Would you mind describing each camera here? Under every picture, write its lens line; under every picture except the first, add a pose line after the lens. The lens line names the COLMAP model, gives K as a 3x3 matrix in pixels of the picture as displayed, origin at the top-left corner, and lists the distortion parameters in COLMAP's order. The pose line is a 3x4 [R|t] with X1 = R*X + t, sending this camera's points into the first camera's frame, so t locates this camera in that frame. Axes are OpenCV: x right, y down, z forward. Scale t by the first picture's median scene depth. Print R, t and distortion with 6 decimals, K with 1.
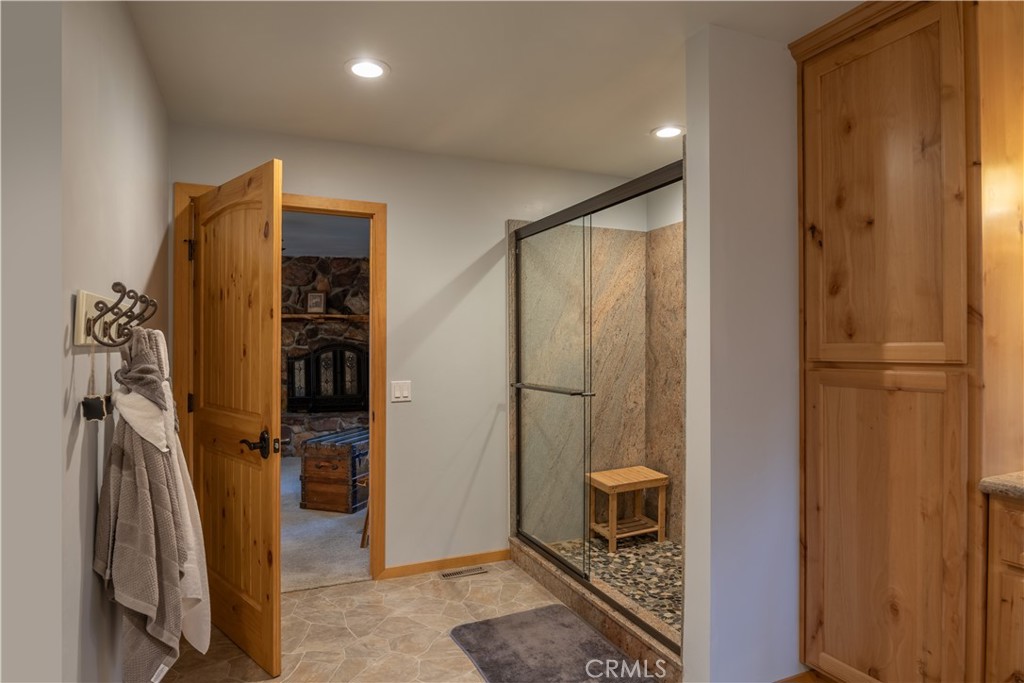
lens RADIAL K [[597.0, 0, 512.0], [0, 597.0, 341.5], [0, 0, 1]] dist [-0.006938, -0.001912]
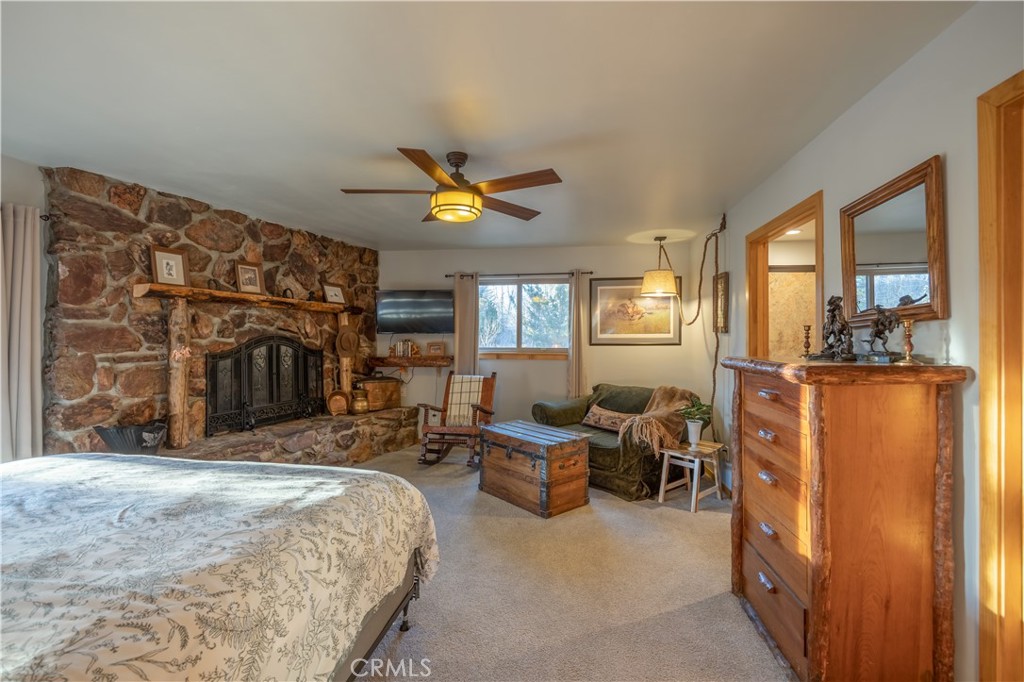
lens RADIAL K [[443.8, 0, 513.0], [0, 443.8, 336.8], [0, 0, 1]] dist [-0.000903, -0.000100]
pose [[0.523388, 0.012335, 0.852005, -1.305030], [-0.011587, 0.999906, -0.007358, 0.011673], [-0.852016, -0.006021, 0.523481, 0.939445]]
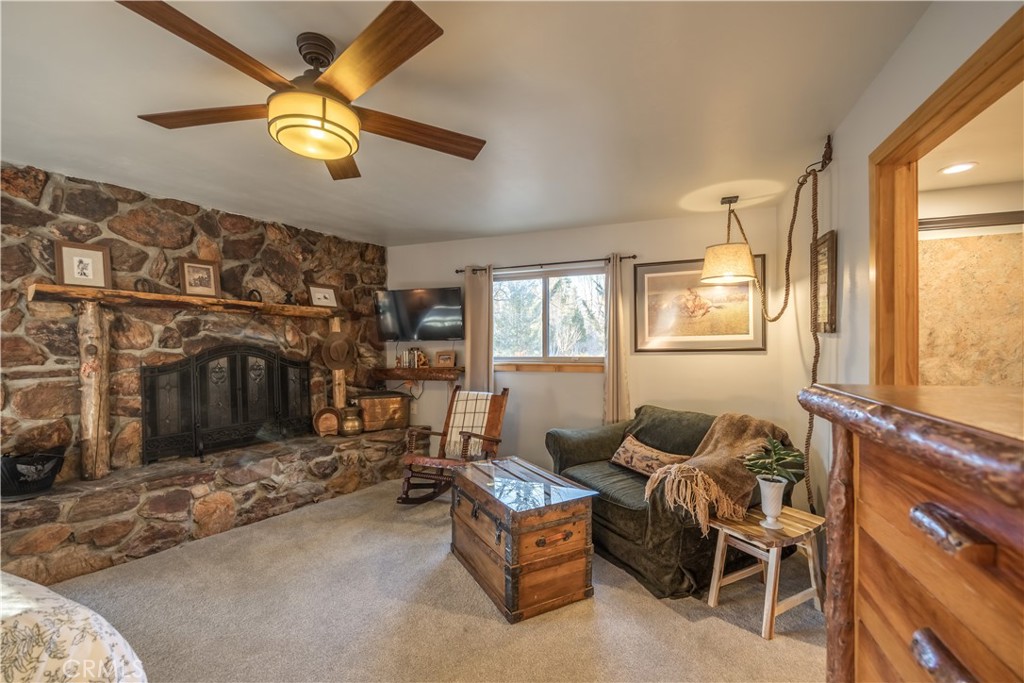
lens RADIAL K [[427.9, 0, 512.4], [0, 427.9, 350.9], [0, 0, 1]] dist [-0.004134, -0.000230]
pose [[0.695459, -0.005382, 0.718546, -0.890074], [-0.001878, 0.999955, 0.009307, 0.010174], [-0.718564, -0.007822, 0.695417, 0.964619]]
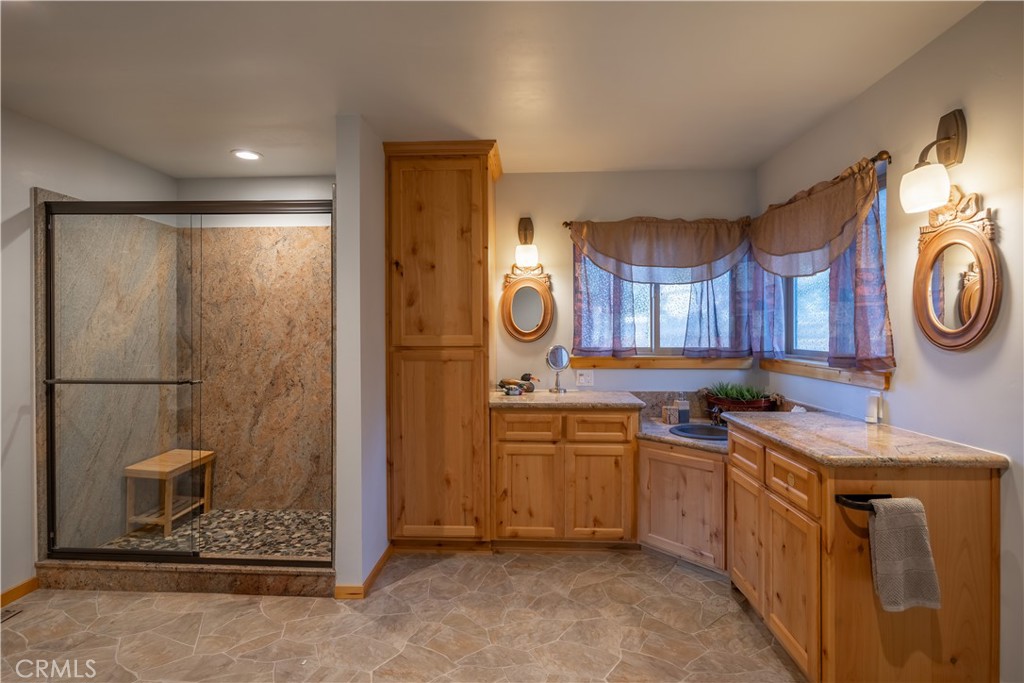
lens RADIAL K [[516.5, 0, 510.1], [0, 516.5, 319.4], [0, 0, 1]] dist [0.001872, 0.000118]
pose [[0.435020, 0.024838, 0.900078, -0.384599], [-0.009659, 0.999691, -0.022919, -0.006501], [-0.900369, 0.001276, 0.435125, 0.075804]]
